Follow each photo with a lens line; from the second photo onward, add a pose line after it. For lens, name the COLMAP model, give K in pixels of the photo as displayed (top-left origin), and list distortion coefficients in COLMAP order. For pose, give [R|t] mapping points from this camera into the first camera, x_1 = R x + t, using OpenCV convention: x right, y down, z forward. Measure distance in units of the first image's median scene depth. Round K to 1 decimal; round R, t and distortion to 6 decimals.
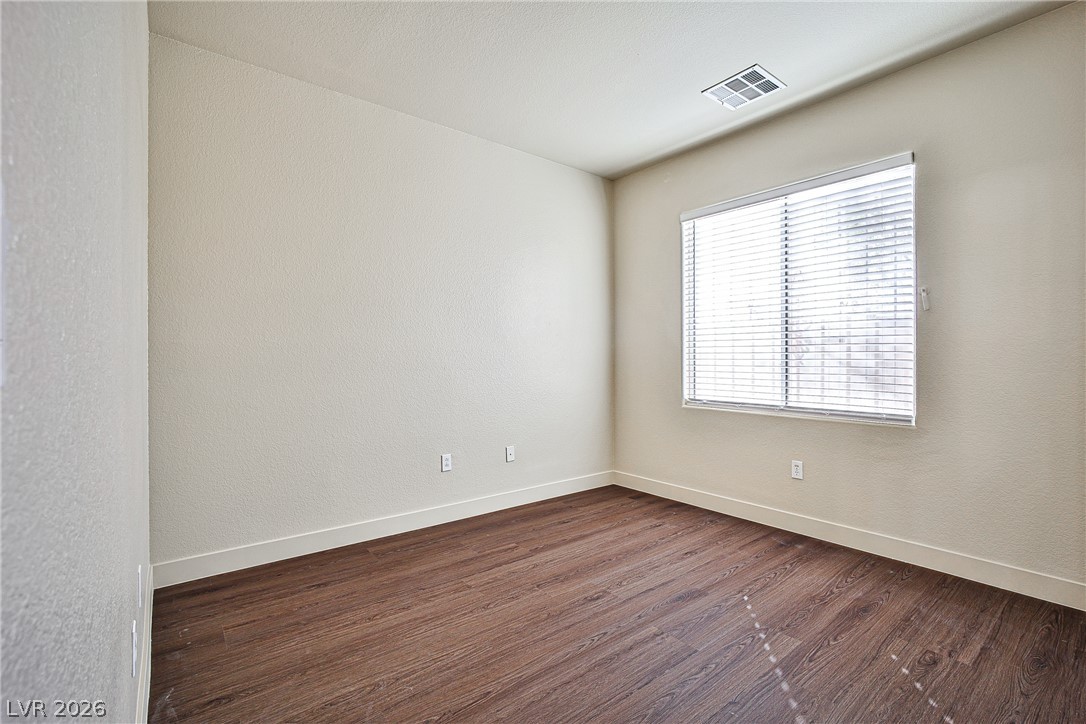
lens RADIAL K [[490.3, 0, 544.4], [0, 490.3, 358.4], [0, 0, 1]] dist [-0.038946, 0.016063]
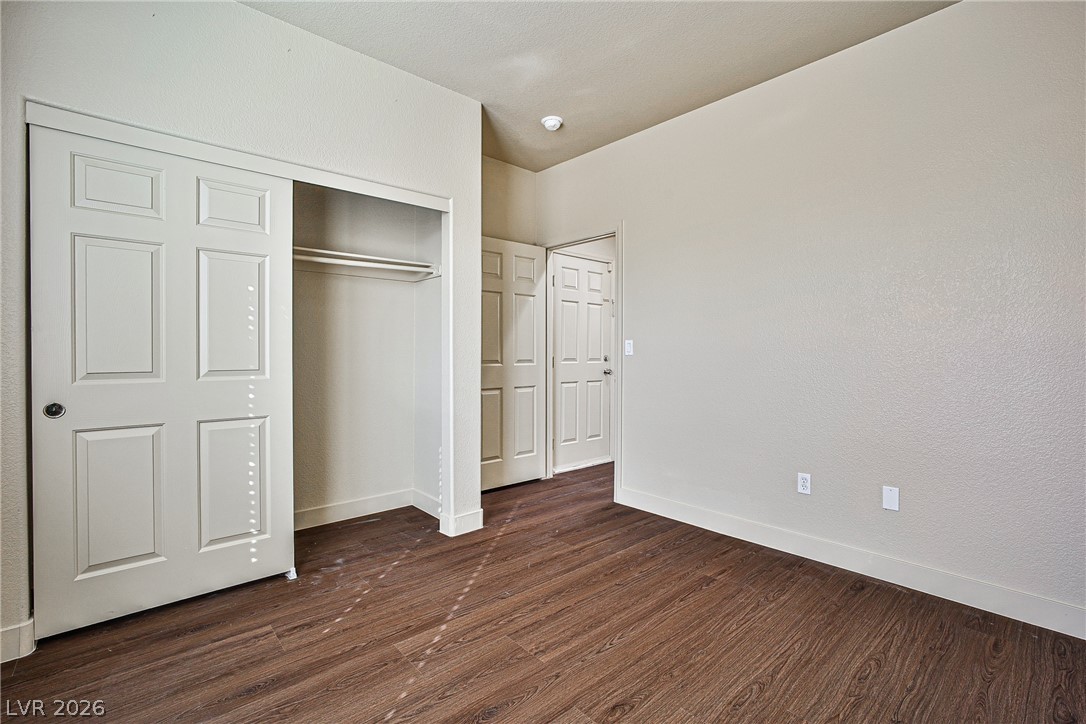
lens RADIAL K [[490.3, 0, 544.4], [0, 490.3, 358.4], [0, 0, 1]] dist [-0.038946, 0.016063]
pose [[-0.998471, -0.001816, -0.055253, 0.291586], [-0.002200, 0.999974, 0.006886, 0.009739], [0.055239, 0.006997, -0.998449, 1.989917]]
